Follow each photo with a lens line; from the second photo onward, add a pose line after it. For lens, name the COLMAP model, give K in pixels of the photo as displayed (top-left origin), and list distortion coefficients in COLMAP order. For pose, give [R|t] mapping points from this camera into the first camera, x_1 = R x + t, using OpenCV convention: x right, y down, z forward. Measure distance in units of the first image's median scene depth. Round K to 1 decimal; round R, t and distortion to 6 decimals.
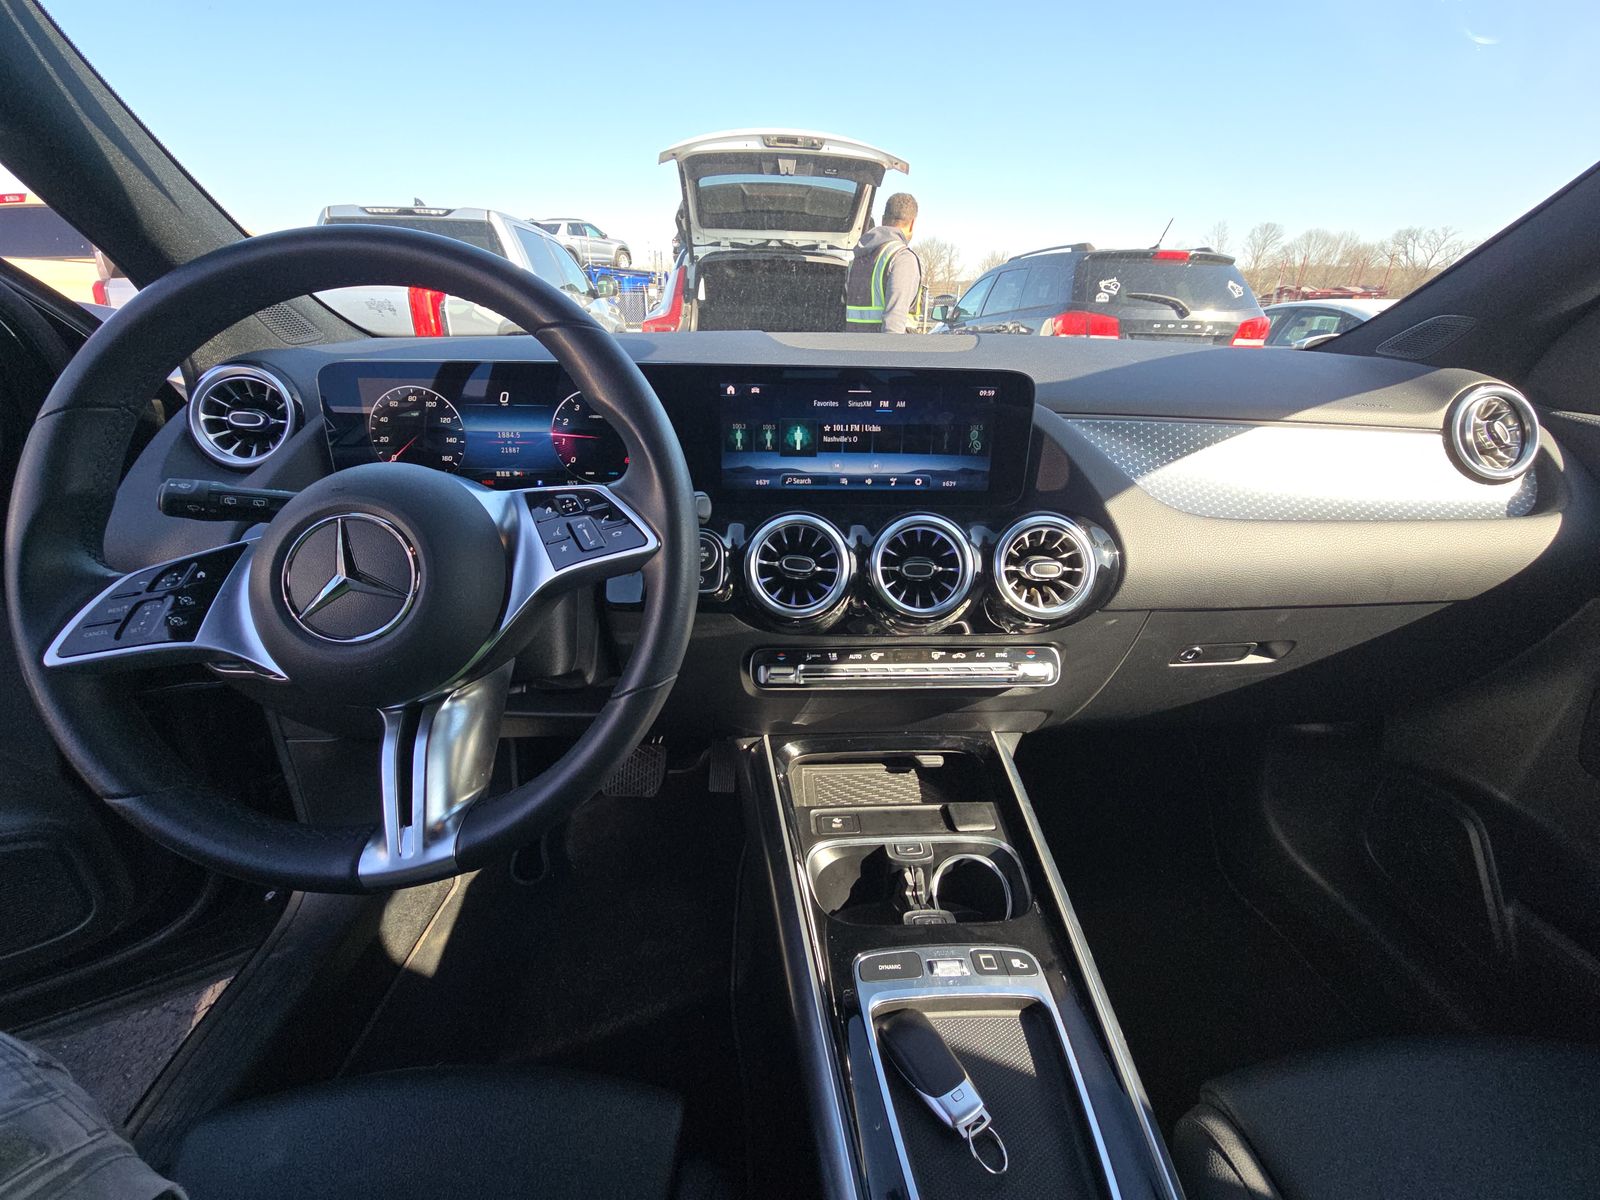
lens RADIAL K [[634.5, 0, 799.9], [0, 634.5, 599.1], [0, 0, 1]] dist [0.003258, 0.000767]
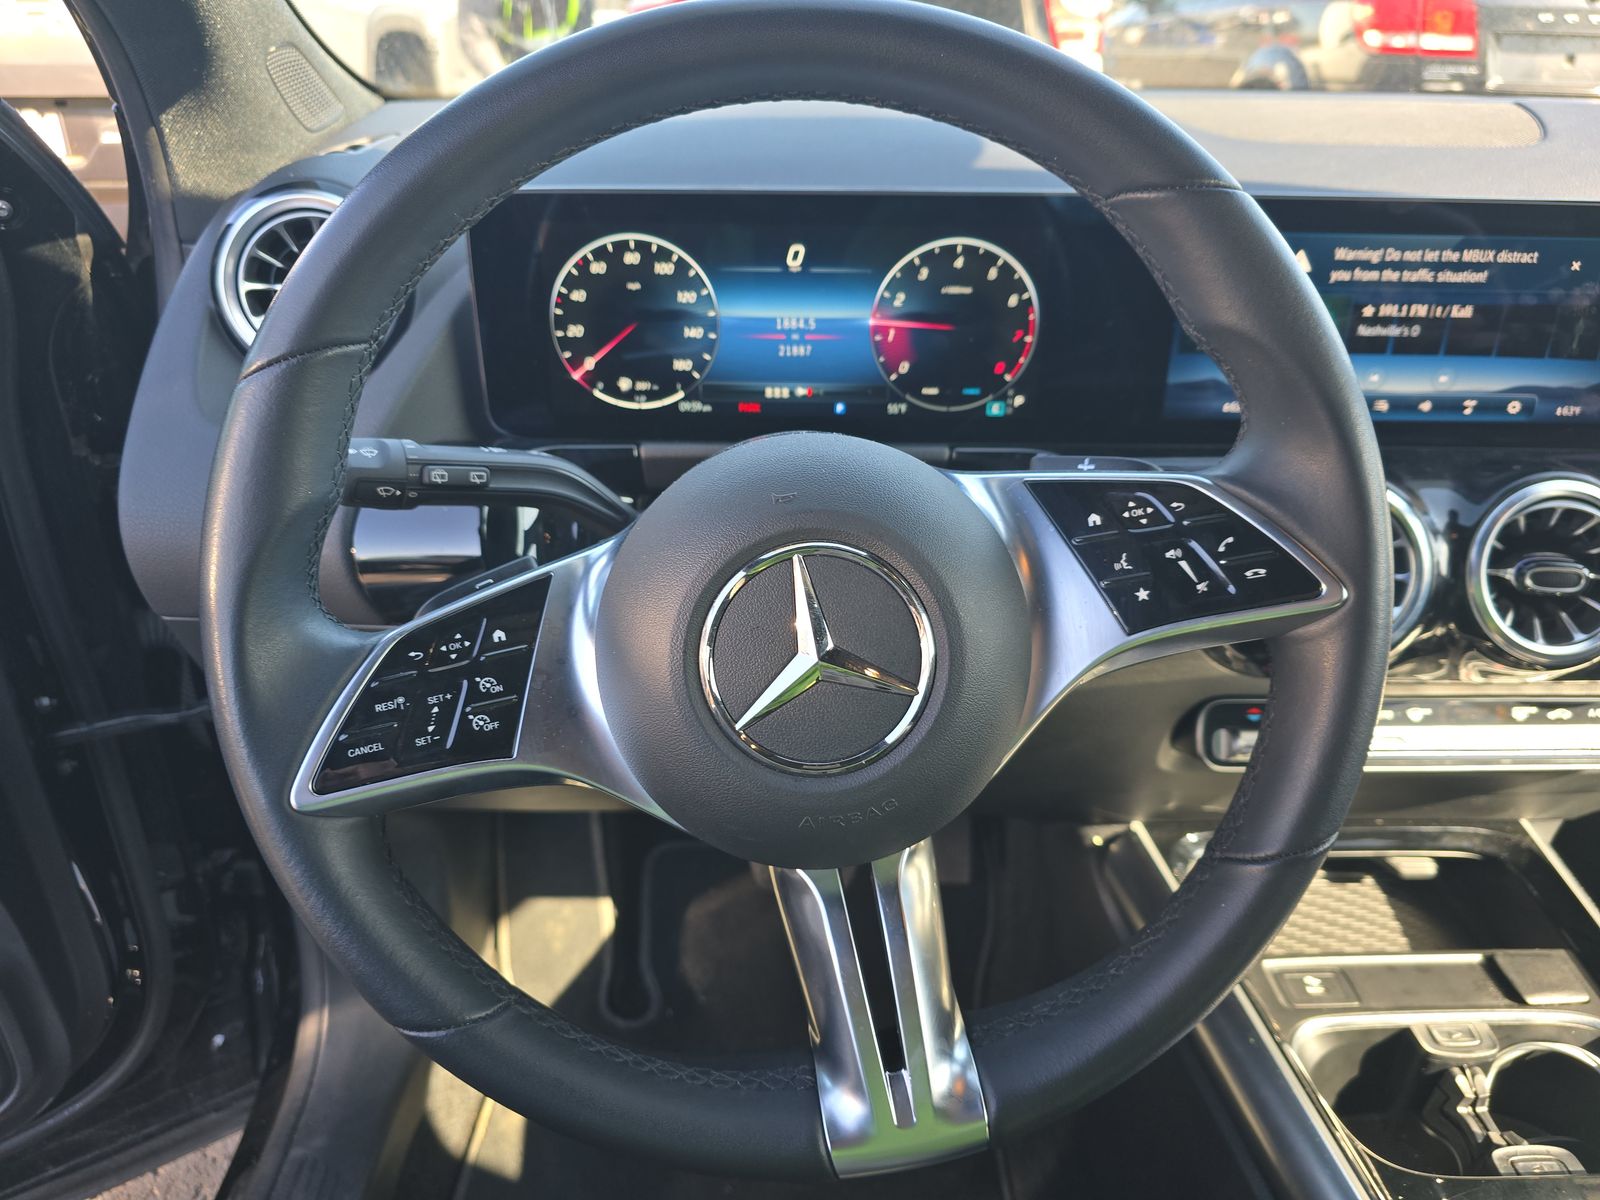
lens RADIAL K [[1075.9, 0, 800.0], [0, 1075.9, 598.3], [0, 0, 1]] dist [0.005053, -0.010871]
pose [[0.999837, 0.007097, -0.016599, -0.424402], [-0.005361, 0.994733, 0.102357, -0.111407], [0.017238, -0.102252, 0.994609, 0.033036]]
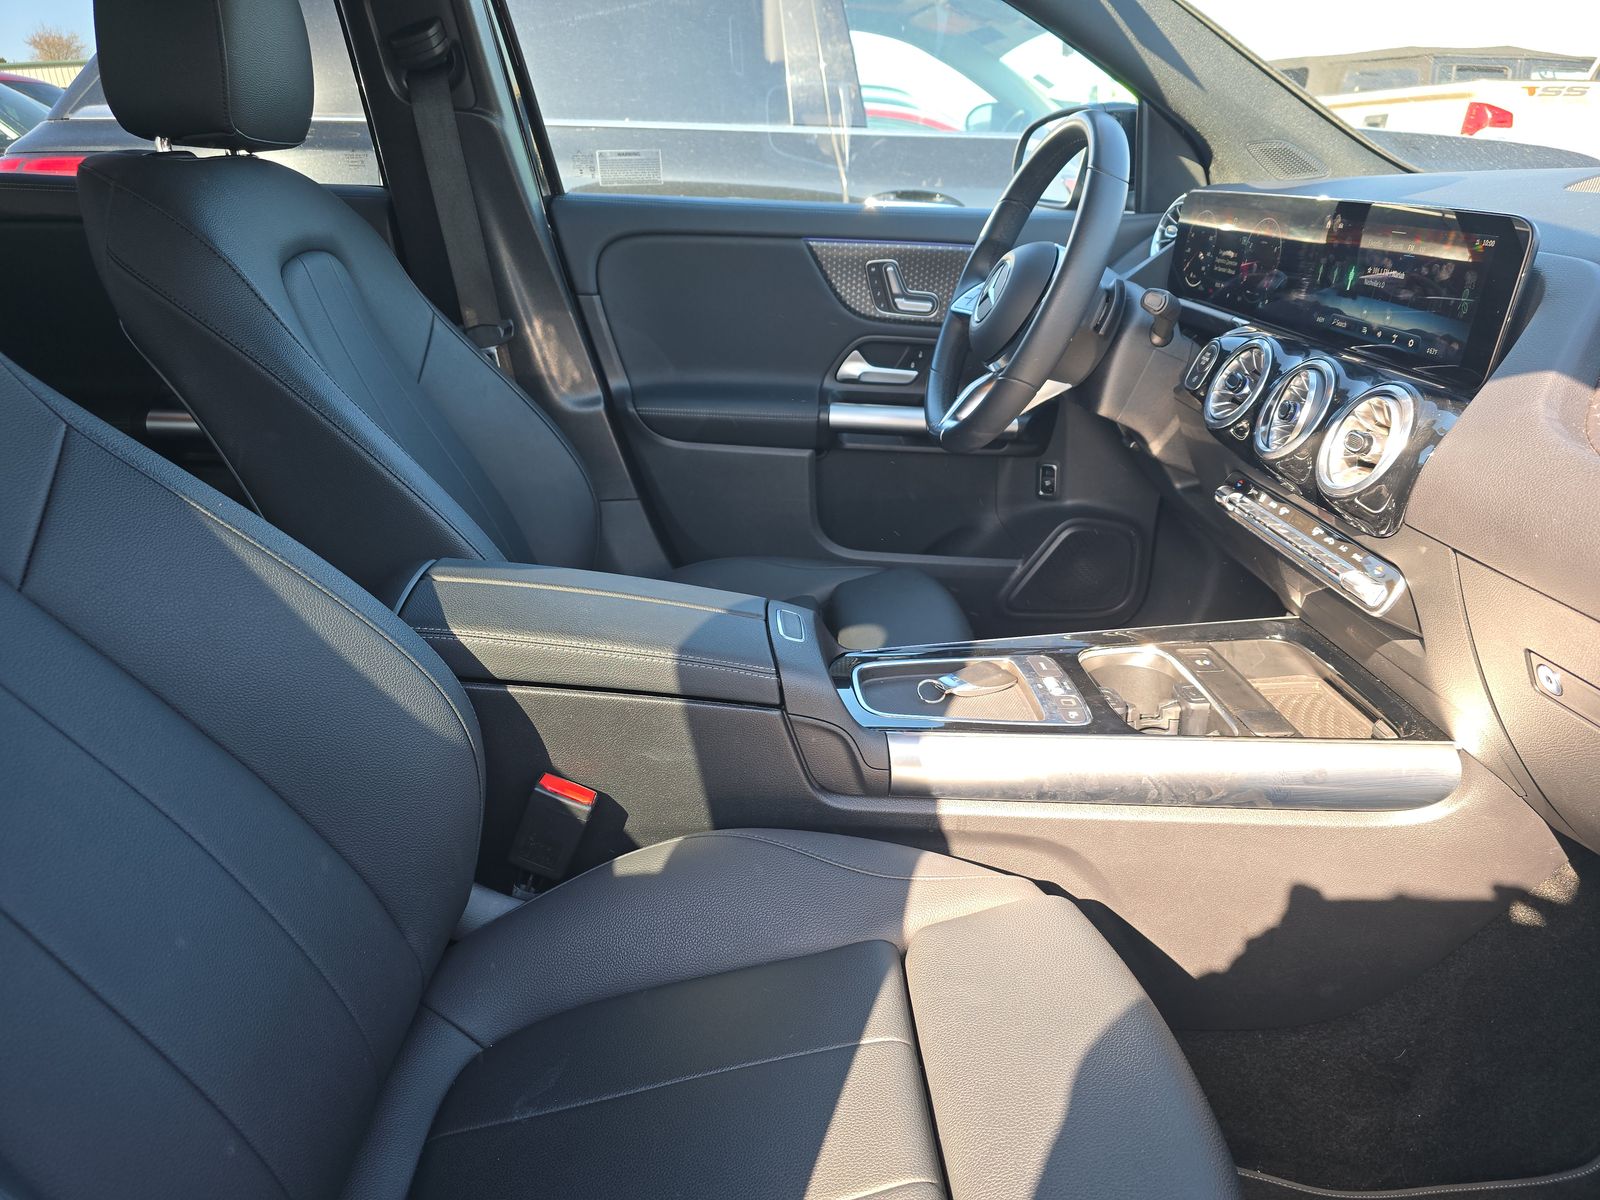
lens RADIAL K [[1075.9, 0, 797.6], [0, 1075.9, 601.2], [0, 0, 1]] dist [0.005053, -0.010871]
pose [[0.006390, 0.365785, -0.930677, 1.662858], [-0.365979, 0.866980, 0.338238, -0.071552], [0.930601, 0.338447, 0.139410, 0.148189]]
